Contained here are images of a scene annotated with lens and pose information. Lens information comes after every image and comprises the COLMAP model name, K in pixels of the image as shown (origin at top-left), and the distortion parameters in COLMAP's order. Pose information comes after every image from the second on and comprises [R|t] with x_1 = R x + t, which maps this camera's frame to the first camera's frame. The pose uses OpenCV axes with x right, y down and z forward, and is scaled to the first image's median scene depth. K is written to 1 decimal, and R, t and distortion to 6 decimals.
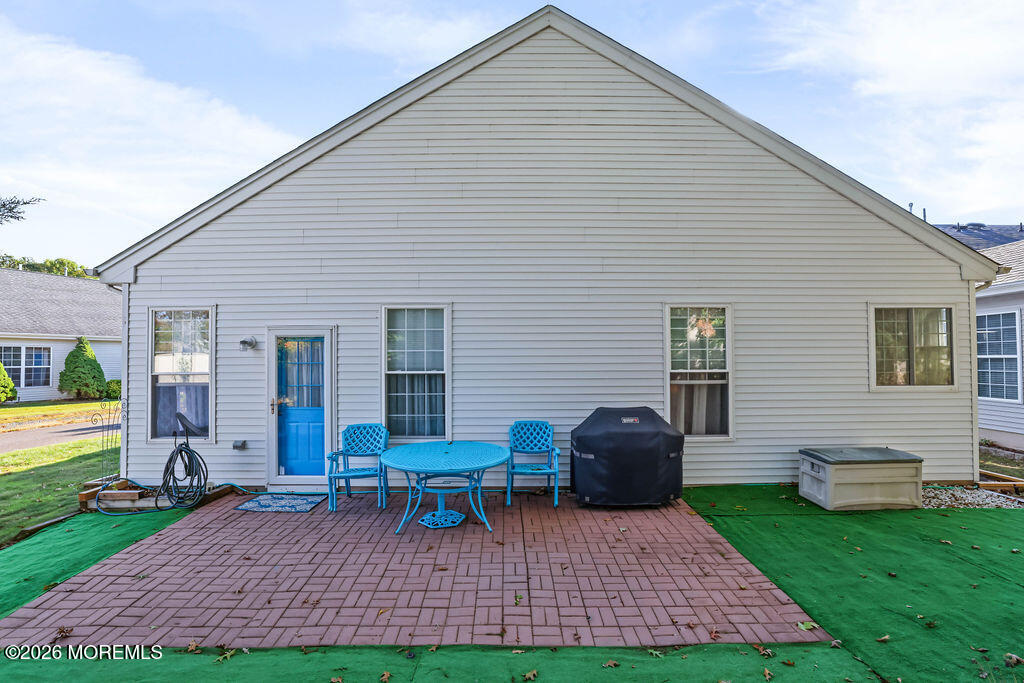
lens RADIAL K [[458.4, 0, 512.0], [0, 458.4, 341.5], [0, 0, 1]] dist [-0.060190, 0.027656]
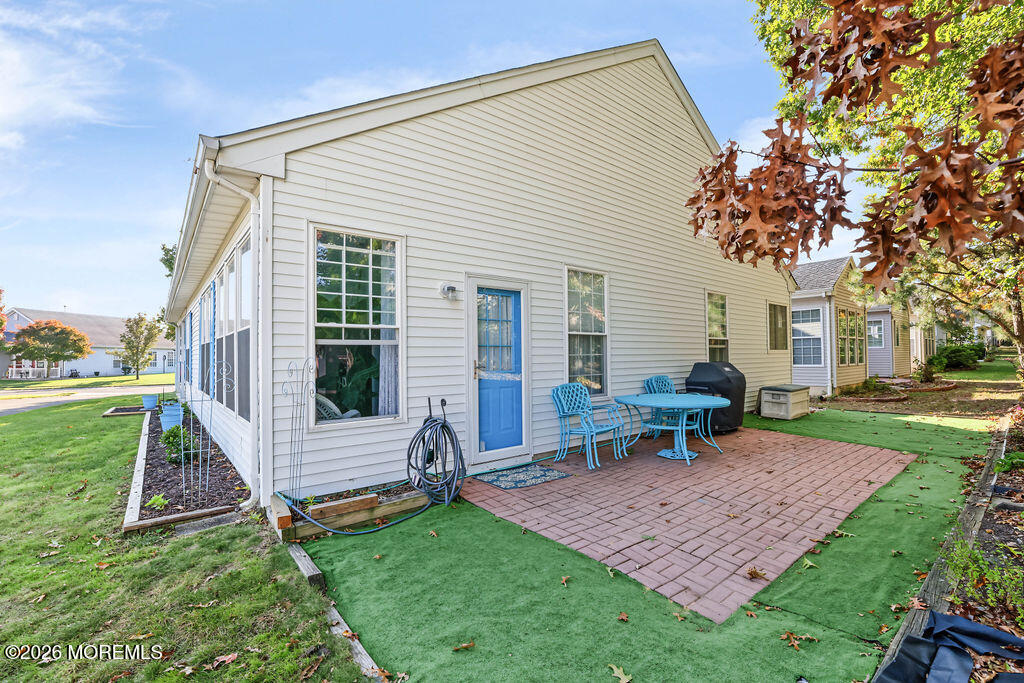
lens RADIAL K [[458.4, 0, 512.0], [0, 458.4, 341.5], [0, 0, 1]] dist [-0.060190, 0.027656]
pose [[0.769948, 0.017792, 0.637858, -1.104232], [-0.012562, 0.999840, -0.012725, 0.111674], [-0.637983, 0.001784, 0.770049, 0.338918]]
